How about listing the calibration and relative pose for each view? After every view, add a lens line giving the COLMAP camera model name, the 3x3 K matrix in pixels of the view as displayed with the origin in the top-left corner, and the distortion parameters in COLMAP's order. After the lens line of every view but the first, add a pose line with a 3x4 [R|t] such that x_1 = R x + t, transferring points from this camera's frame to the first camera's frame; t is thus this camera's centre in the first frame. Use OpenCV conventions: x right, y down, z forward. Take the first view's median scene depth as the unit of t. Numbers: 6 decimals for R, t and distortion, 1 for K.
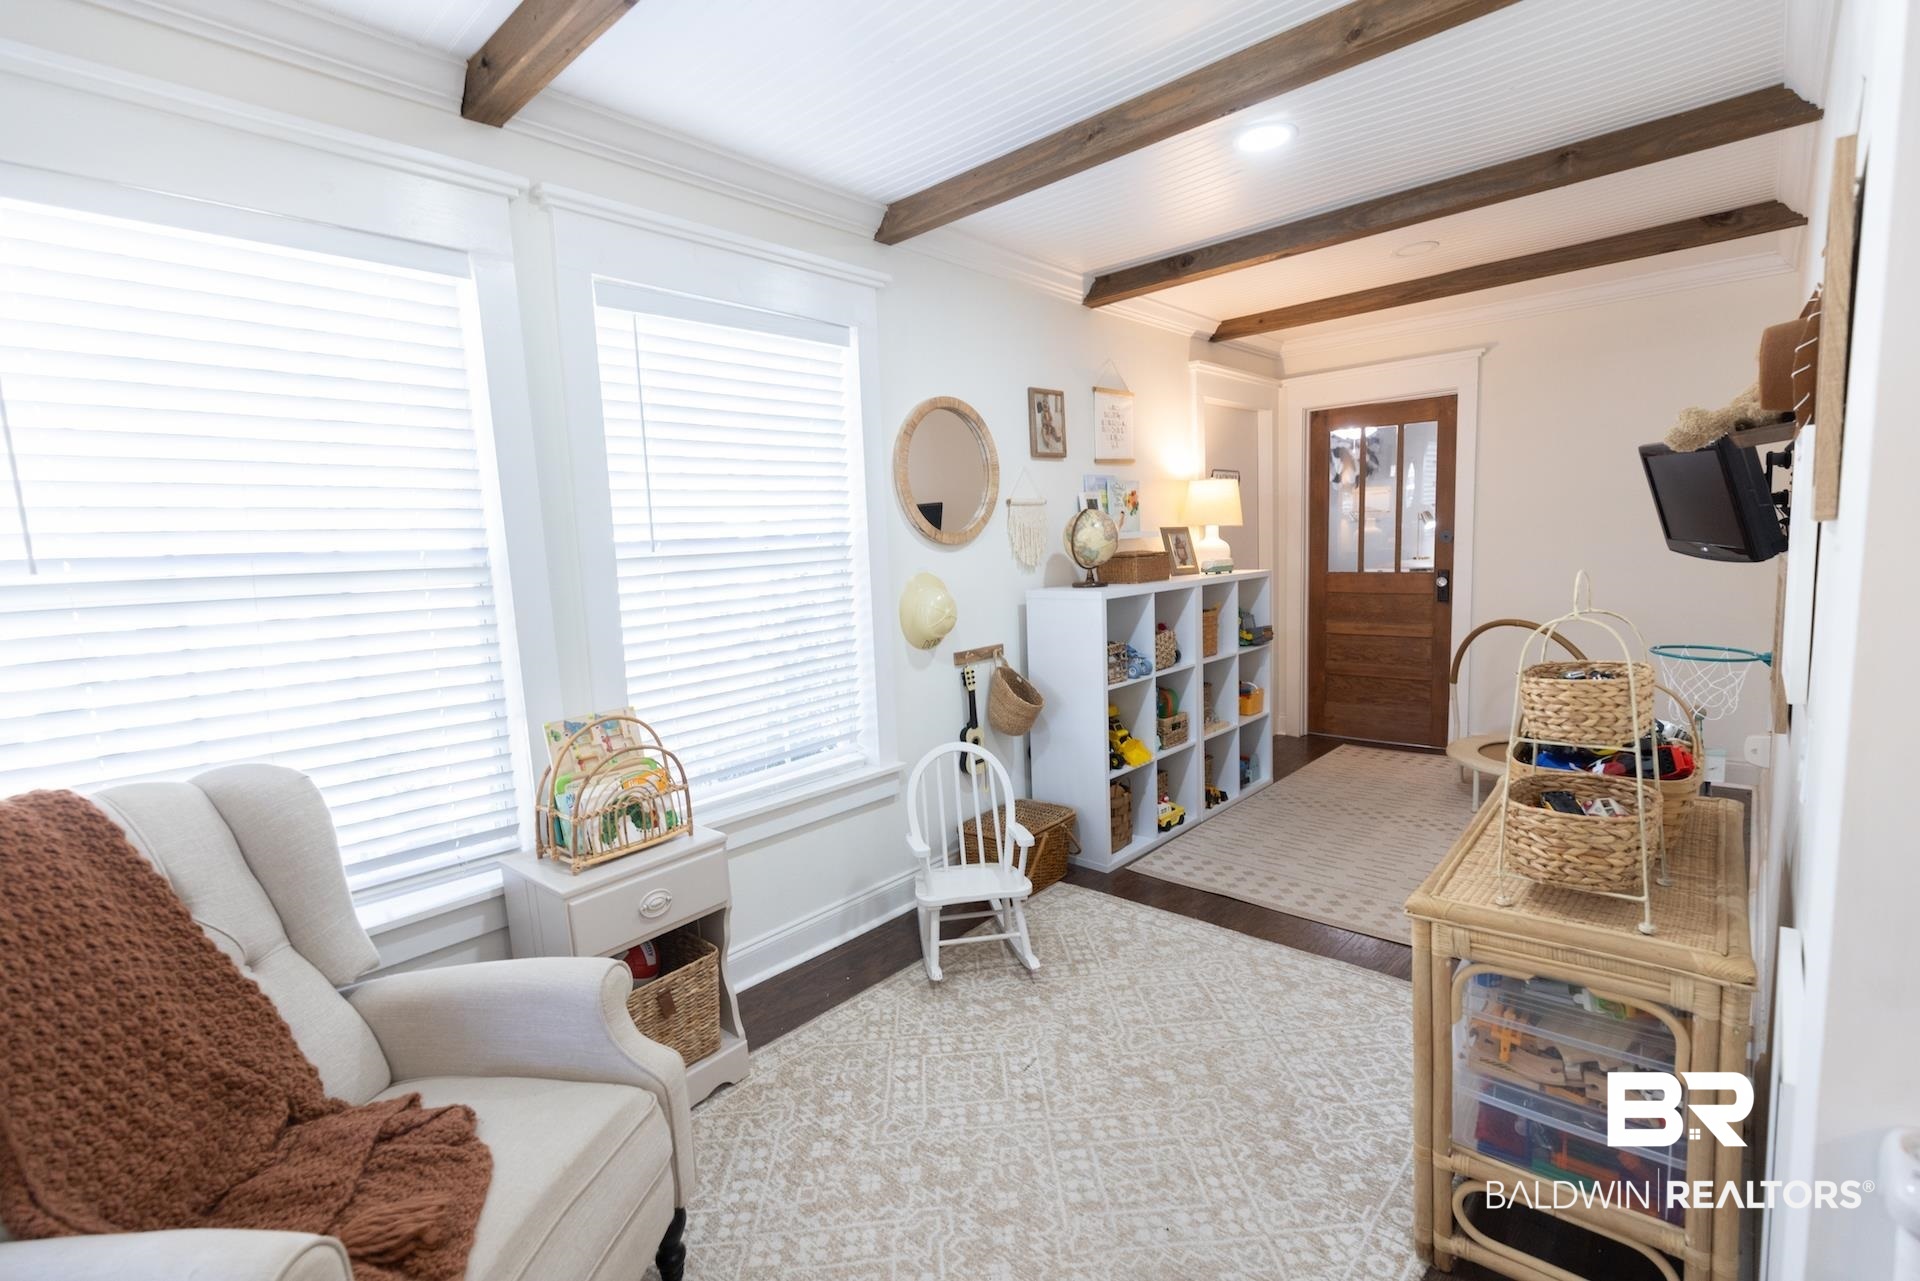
lens RADIAL K [[867.1, 0, 963.4], [0, 867.1, 643.3], [0, 0, 1]] dist [0.003200, 0.000024]
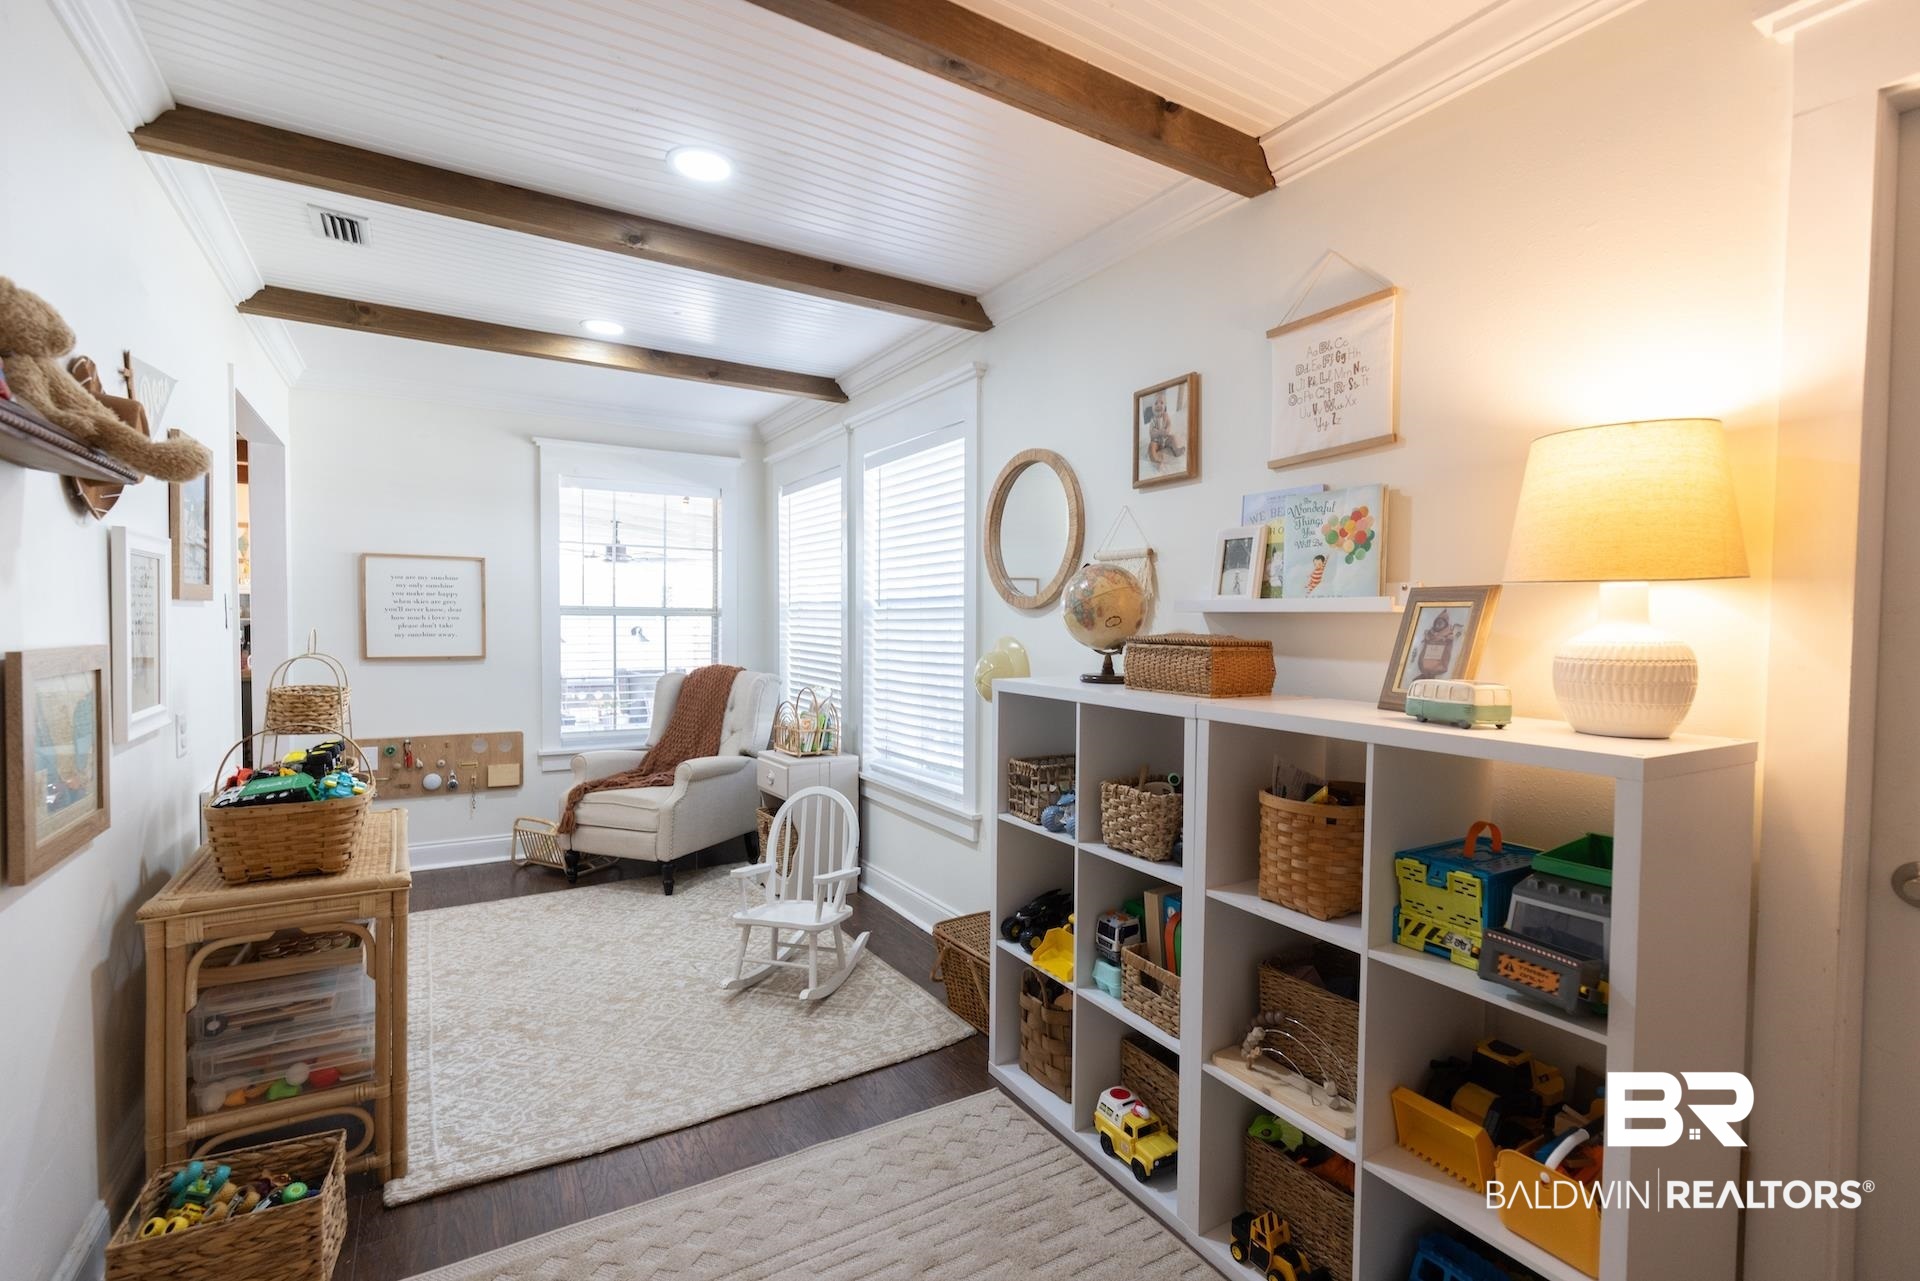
lens RADIAL K [[867.1, 0, 962.0], [0, 867.1, 642.7], [0, 0, 1]] dist [0.003200, 0.000024]
pose [[-0.281241, 0.066307, -0.957344, 0.800627], [-0.112308, 0.988480, 0.101457, -0.148832], [0.953043, 0.136051, -0.270555, 1.077484]]
